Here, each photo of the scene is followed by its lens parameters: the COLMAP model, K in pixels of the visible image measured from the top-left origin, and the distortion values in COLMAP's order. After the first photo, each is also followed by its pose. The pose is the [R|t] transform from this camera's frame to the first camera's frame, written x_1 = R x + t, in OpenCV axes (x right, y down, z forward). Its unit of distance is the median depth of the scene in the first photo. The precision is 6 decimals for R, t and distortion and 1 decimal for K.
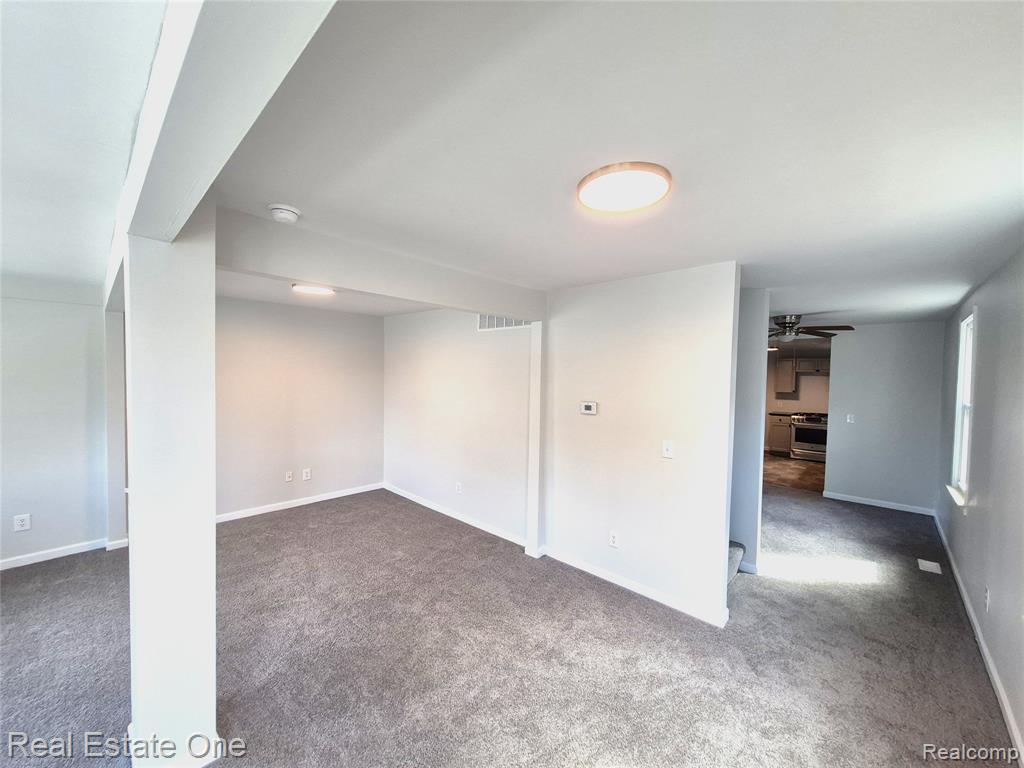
lens RADIAL K [[396.9, 0, 506.3], [0, 396.9, 382.0], [0, 0, 1]] dist [0.005130, -0.001800]
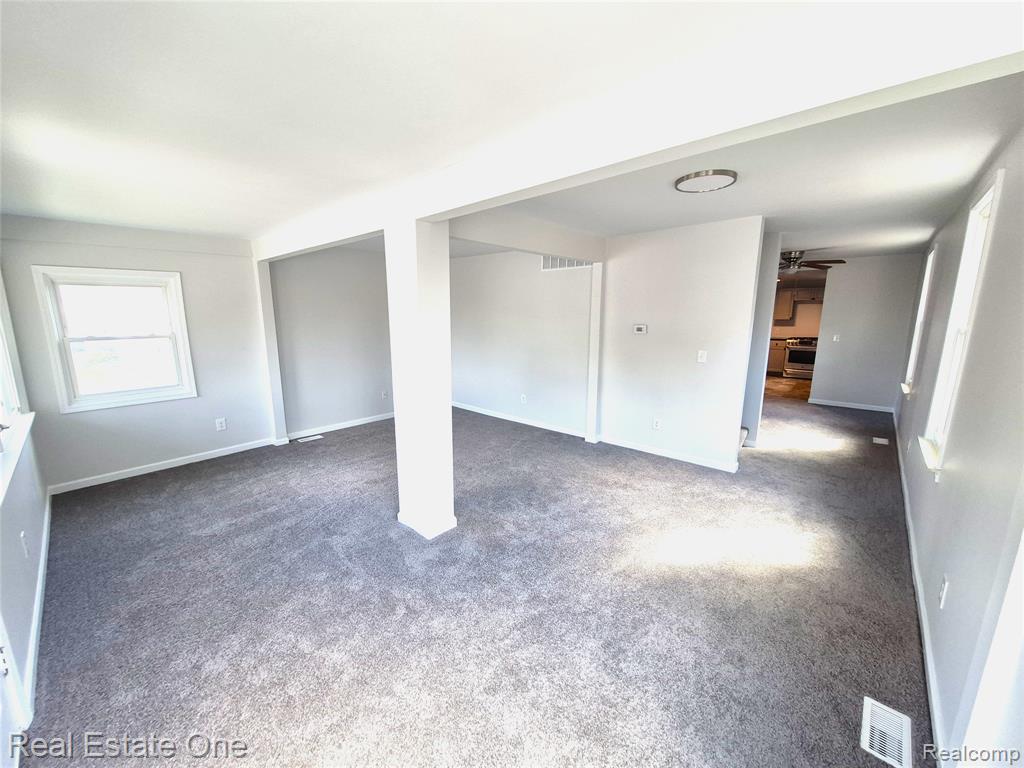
lens RADIAL K [[396.9, 0, 508.7], [0, 396.9, 381.7], [0, 0, 1]] dist [0.005130, -0.001800]
pose [[0.999546, -0.025475, 0.016103, -0.203406], [0.022713, 0.987950, 0.153098, 0.020138], [-0.019809, -0.152663, 0.988080, -0.259054]]
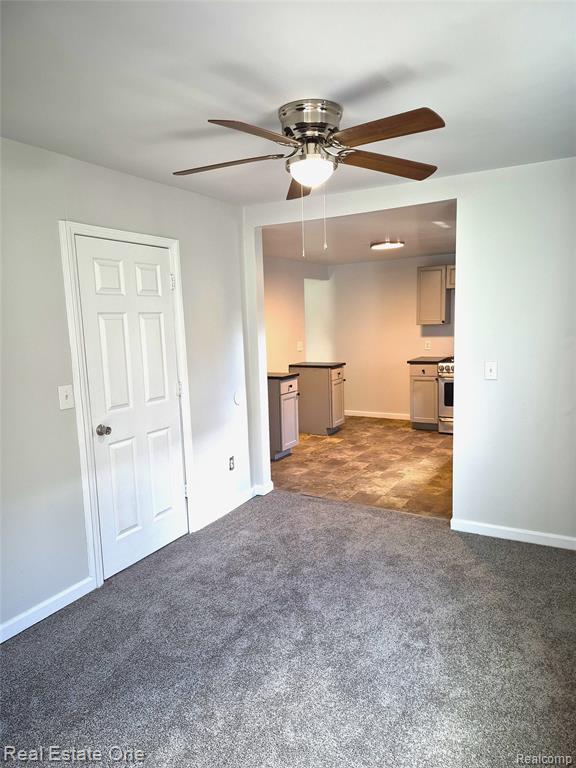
lens RADIAL K [[528.5, 0, 284.8], [0, 528.5, 382.3], [0, 0, 1]] dist [0.035083, -0.031905]
pose [[0.969035, -0.076755, 0.234692, 0.616048], [0.052086, 0.992613, 0.109571, 0.029141], [-0.241369, -0.093954, 0.965875, 0.579121]]
